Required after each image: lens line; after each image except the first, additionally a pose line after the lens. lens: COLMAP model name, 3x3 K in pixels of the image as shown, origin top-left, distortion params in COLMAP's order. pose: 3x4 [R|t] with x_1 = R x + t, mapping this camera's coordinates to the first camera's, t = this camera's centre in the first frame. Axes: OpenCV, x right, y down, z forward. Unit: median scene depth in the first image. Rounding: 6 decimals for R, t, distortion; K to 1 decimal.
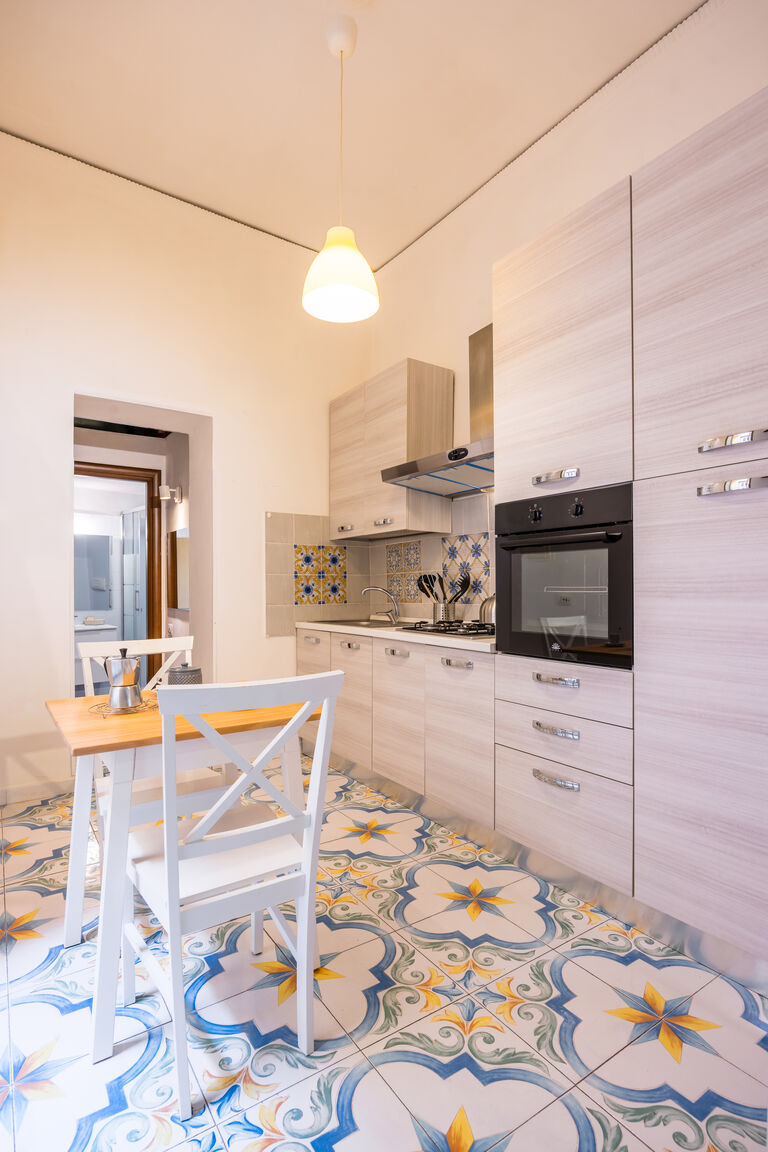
lens RADIAL K [[570.6, 0, 391.9], [0, 570.6, 586.9], [0, 0, 1]] dist [0.003743, 0.000853]
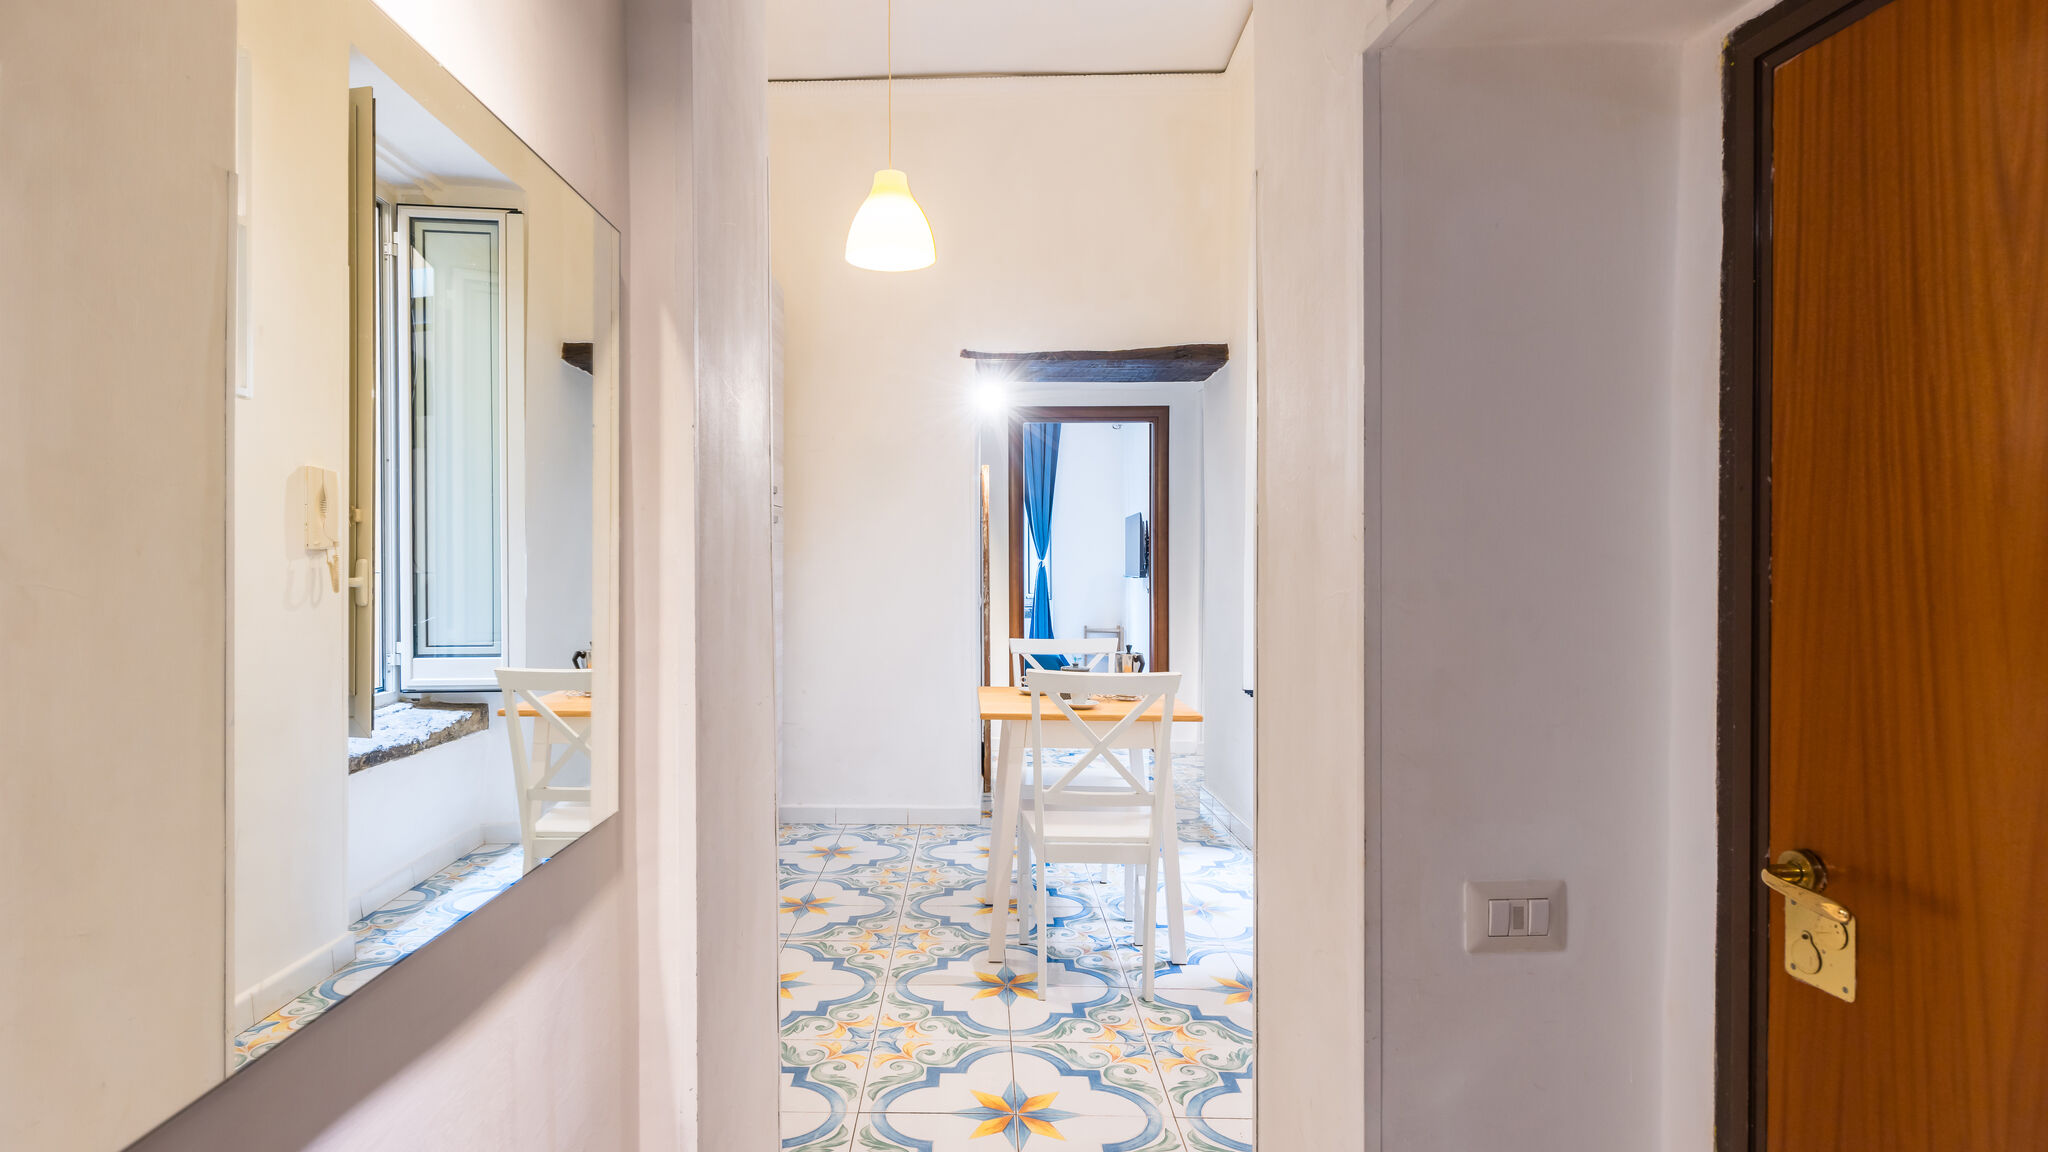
lens RADIAL K [[1070.9, 0, 957.4], [0, 1070.9, 575.2], [0, 0, 1]] dist [0.000031, -0.003750]
pose [[-0.807637, -0.001557, 0.589678, -1.261315], [0.005291, 0.999937, 0.009887, -0.043069], [-0.589656, 0.011106, -0.807578, 2.546400]]
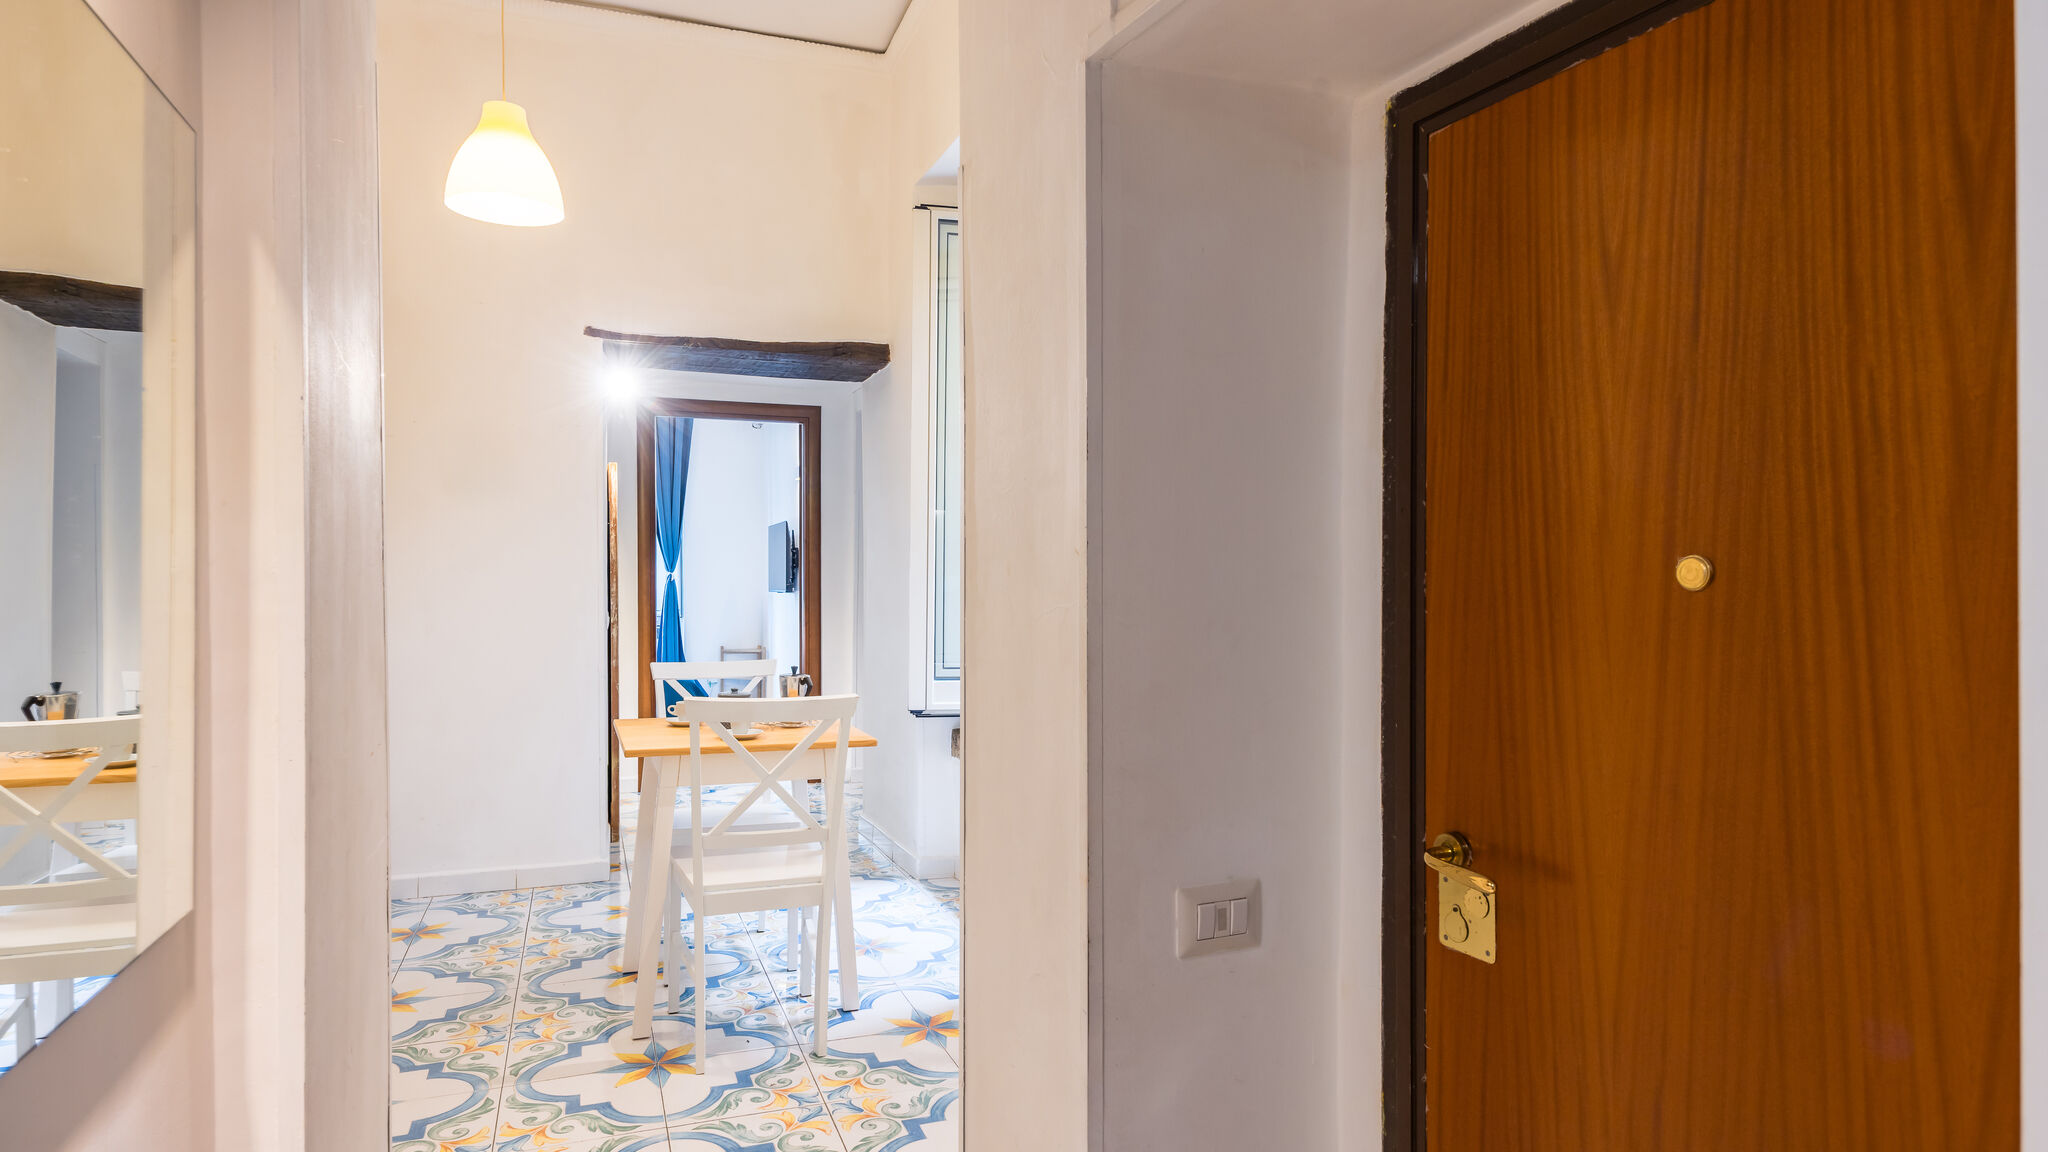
lens RADIAL K [[1161.7, 0, 1024.9], [0, 1161.7, 584.8], [0, 0, 1]] dist [0.028409, -0.005391]
pose [[-0.969432, 0.001284, 0.245357, -1.211801], [0.003192, 0.999968, 0.007379, -0.043354], [-0.245339, 0.007937, -0.969405, 2.563943]]
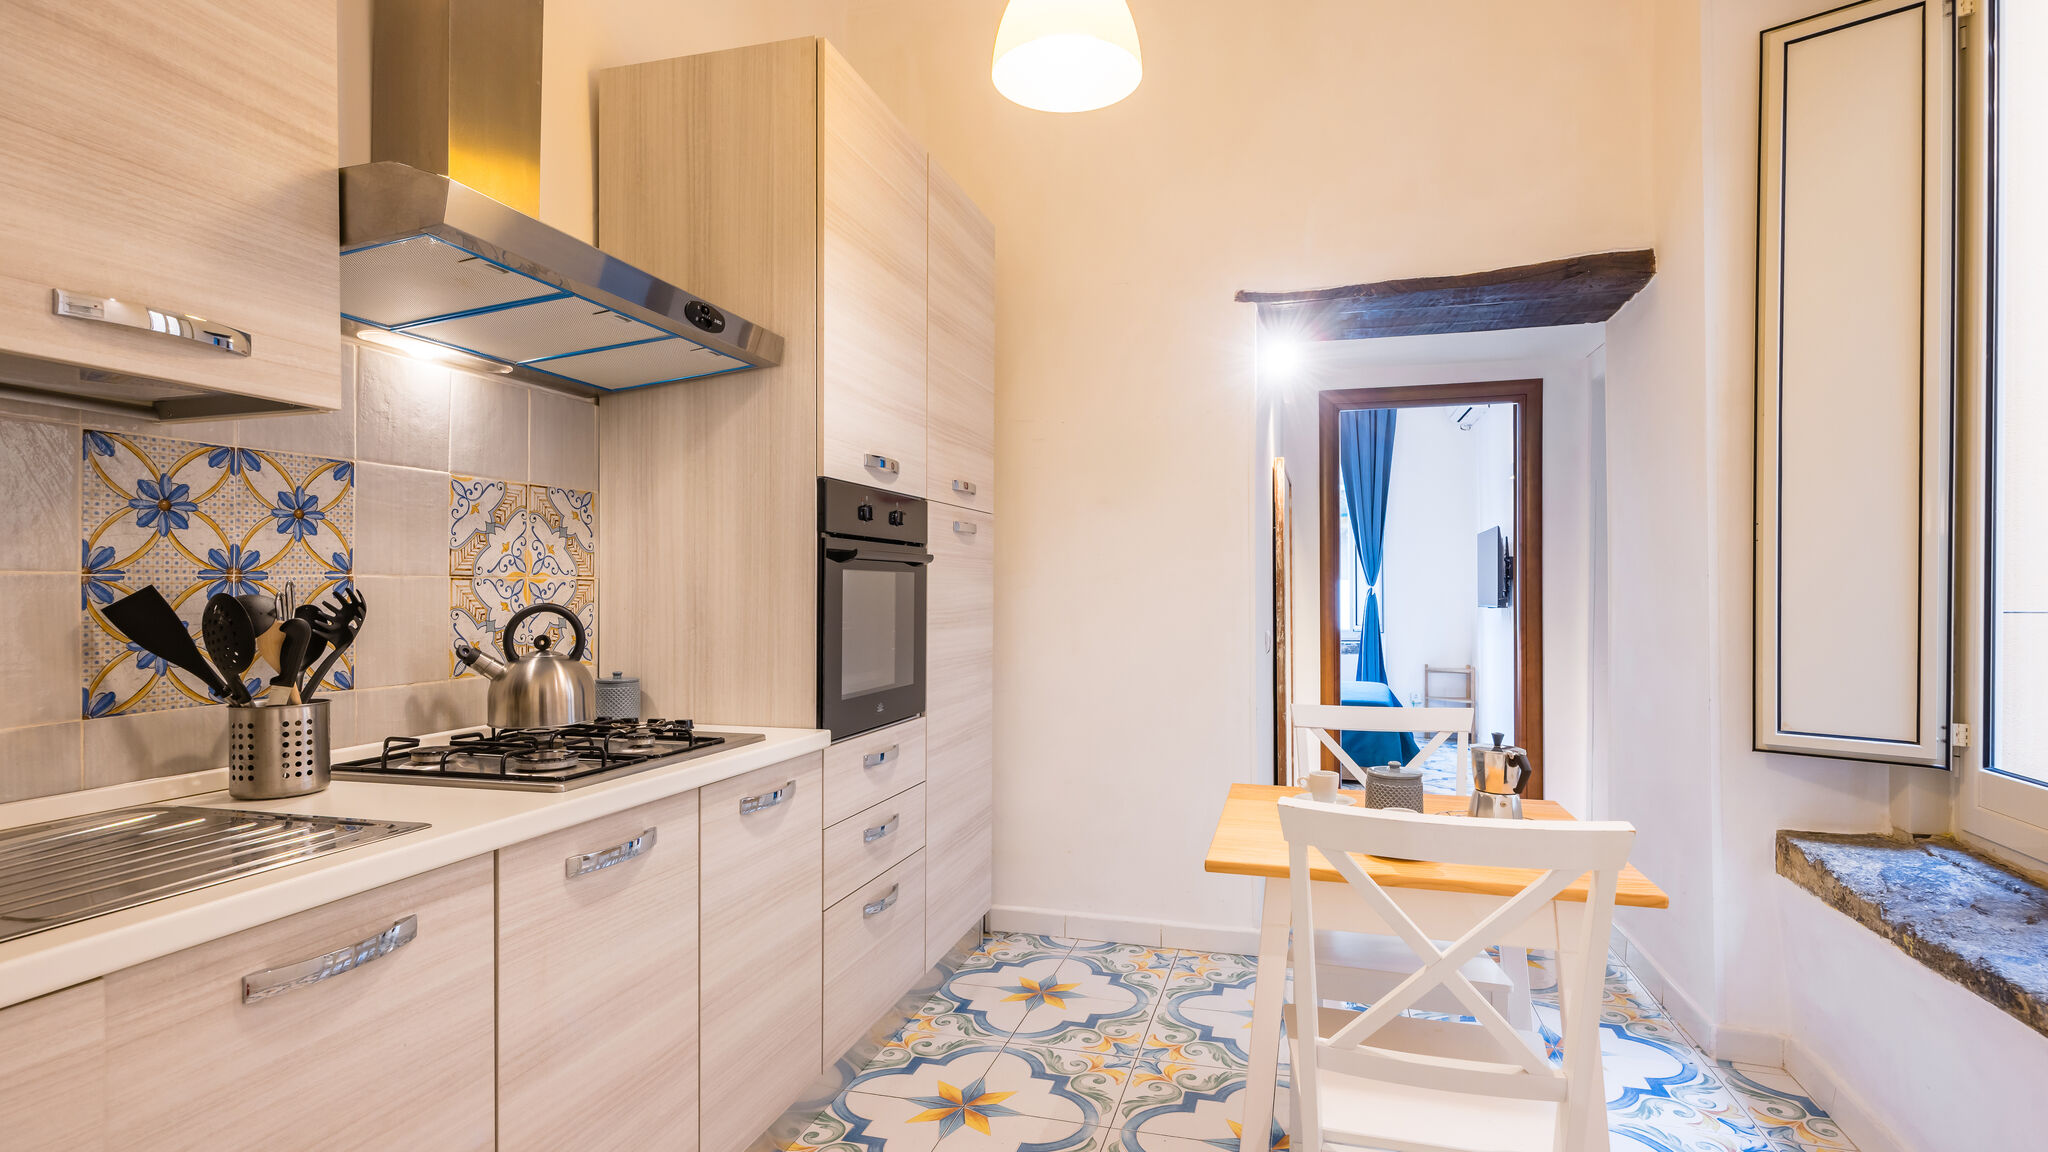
lens RADIAL K [[1018.5, 0, 1039.3], [0, 1018.5, 592.2], [0, 0, 1]] dist [0.011075, -0.000283]
pose [[-0.639028, 0.005180, 0.769166, -0.875760], [0.004921, 0.999984, -0.002647, -0.035162], [-0.769168, 0.002093, -0.639043, 1.827770]]
